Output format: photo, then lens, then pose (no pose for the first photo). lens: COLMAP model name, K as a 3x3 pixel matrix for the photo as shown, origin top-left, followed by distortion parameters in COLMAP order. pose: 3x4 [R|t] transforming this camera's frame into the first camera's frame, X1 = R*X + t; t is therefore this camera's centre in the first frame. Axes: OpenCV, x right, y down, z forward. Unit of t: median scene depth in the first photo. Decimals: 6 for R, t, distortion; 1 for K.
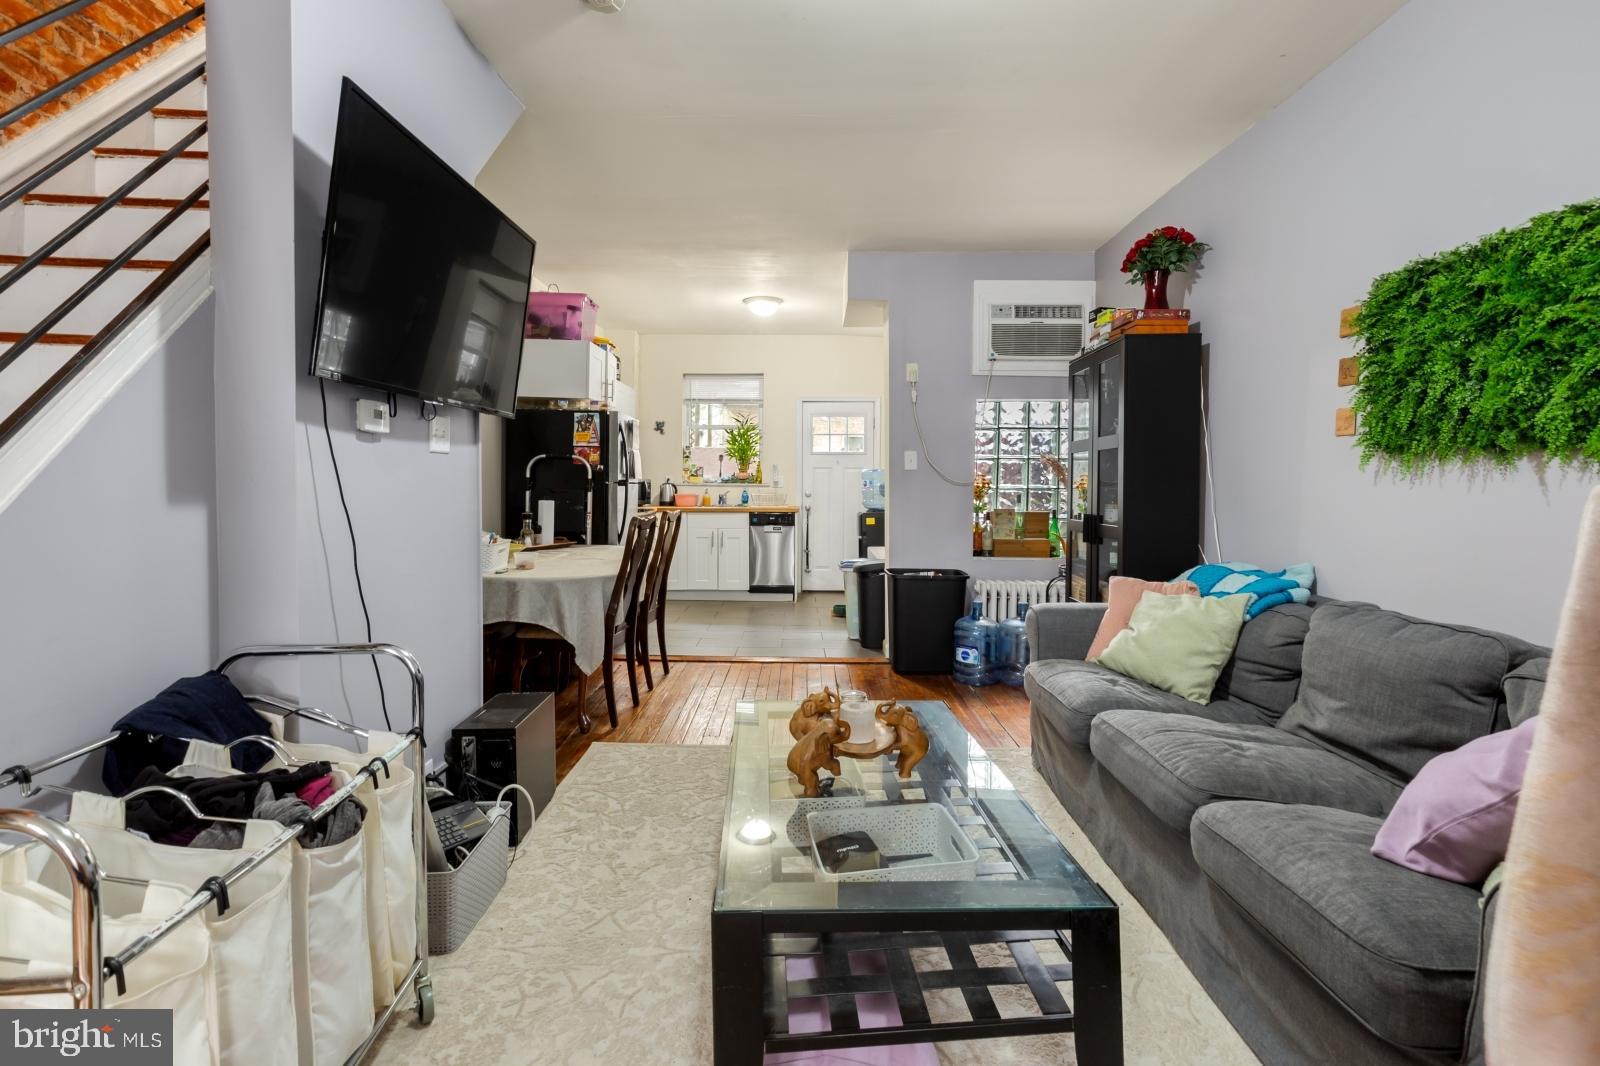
lens RADIAL K [[756.8, 0, 794.1], [0, 756.8, 506.0], [0, 0, 1]] dist [0.003971, -0.000470]
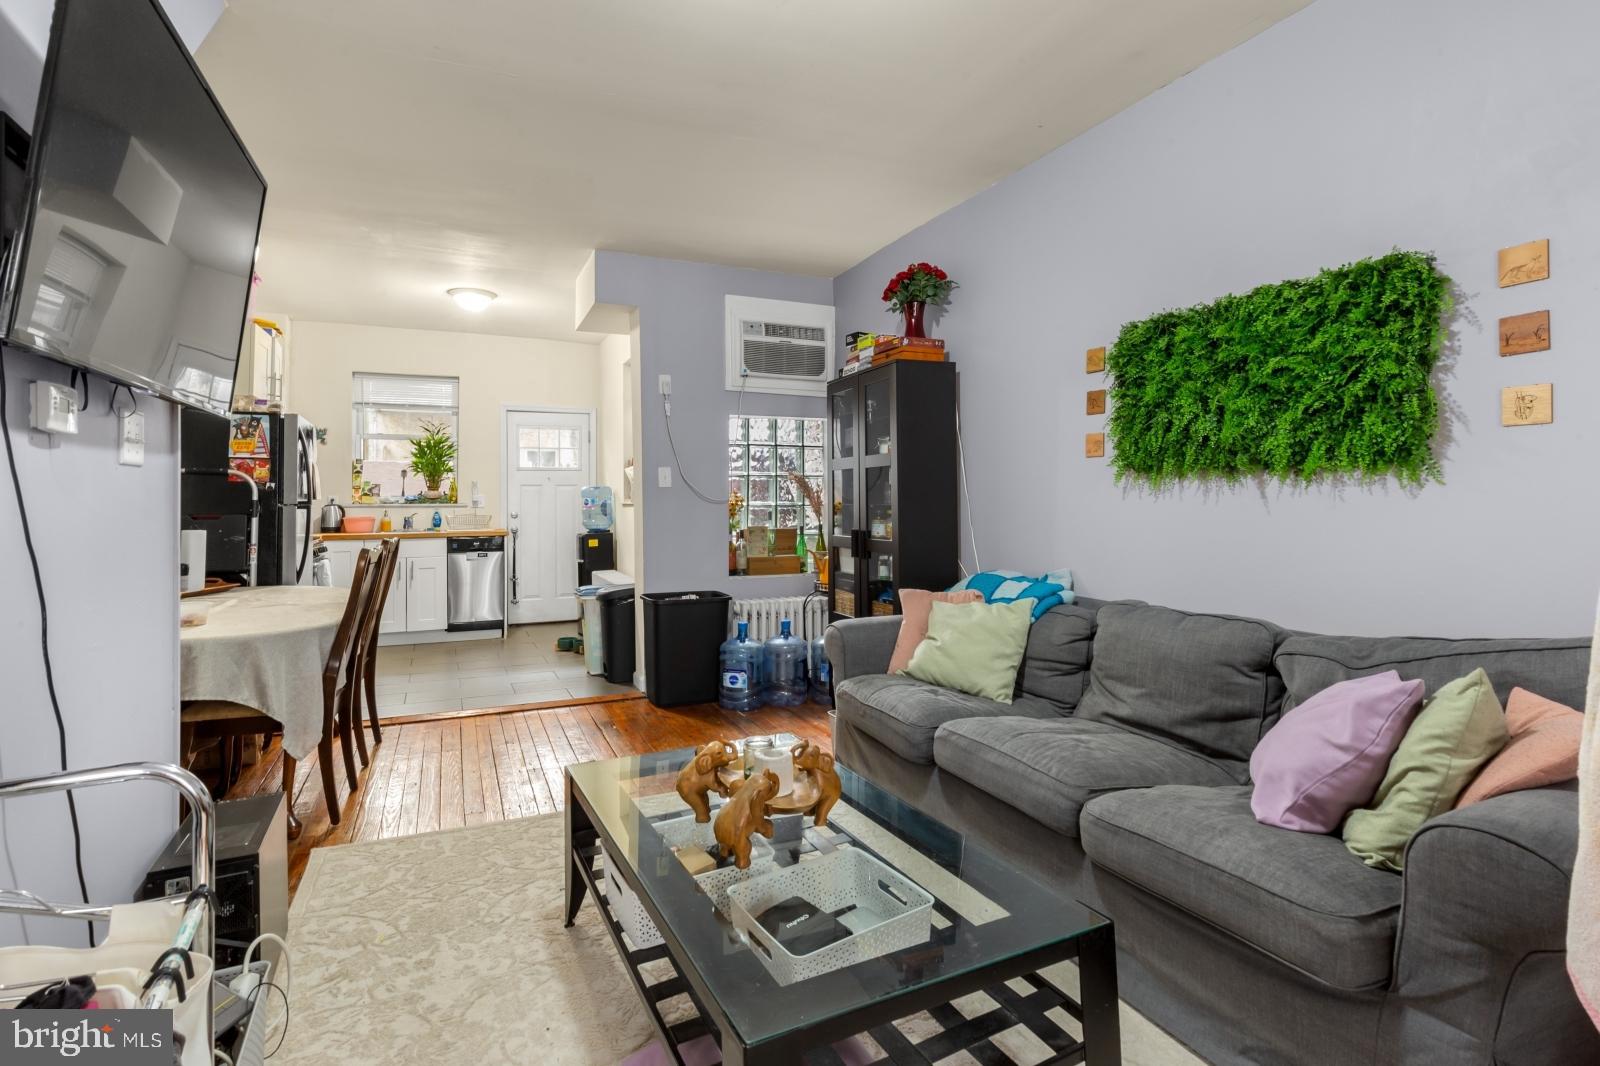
lens RADIAL K [[778.4, 0, 786.7], [0, 778.4, 493.8], [0, 0, 1]] dist [0.007191, -0.000595]
pose [[0.911934, -0.006761, 0.410281, -0.125677], [0.022570, 0.999177, -0.033700, -0.004303], [-0.409716, 0.039992, 0.911336, 0.066990]]
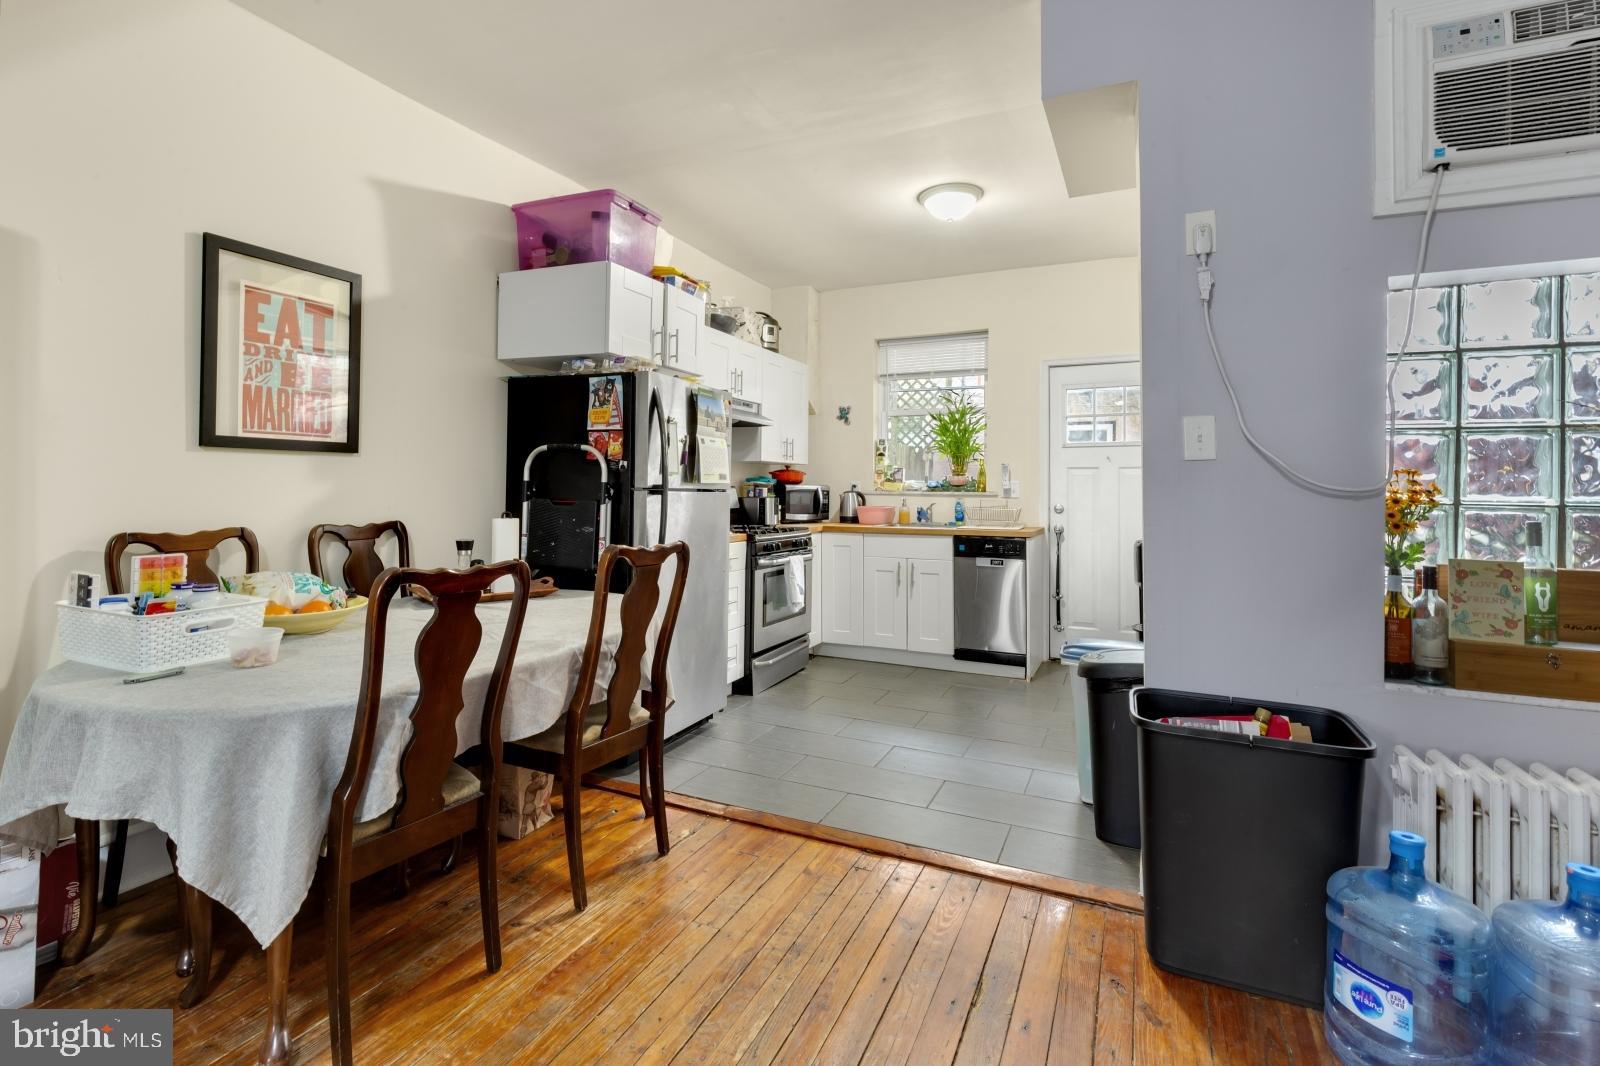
lens RADIAL K [[746.8, 0, 791.7], [0, 746.8, 481.3], [0, 0, 1]] dist [0.001799, 0.000314]
pose [[0.911608, -0.003375, -0.411046, 0.141601], [-0.014923, 0.999035, -0.041297, -0.017926], [0.410789, 0.043781, 0.910679, 0.628022]]
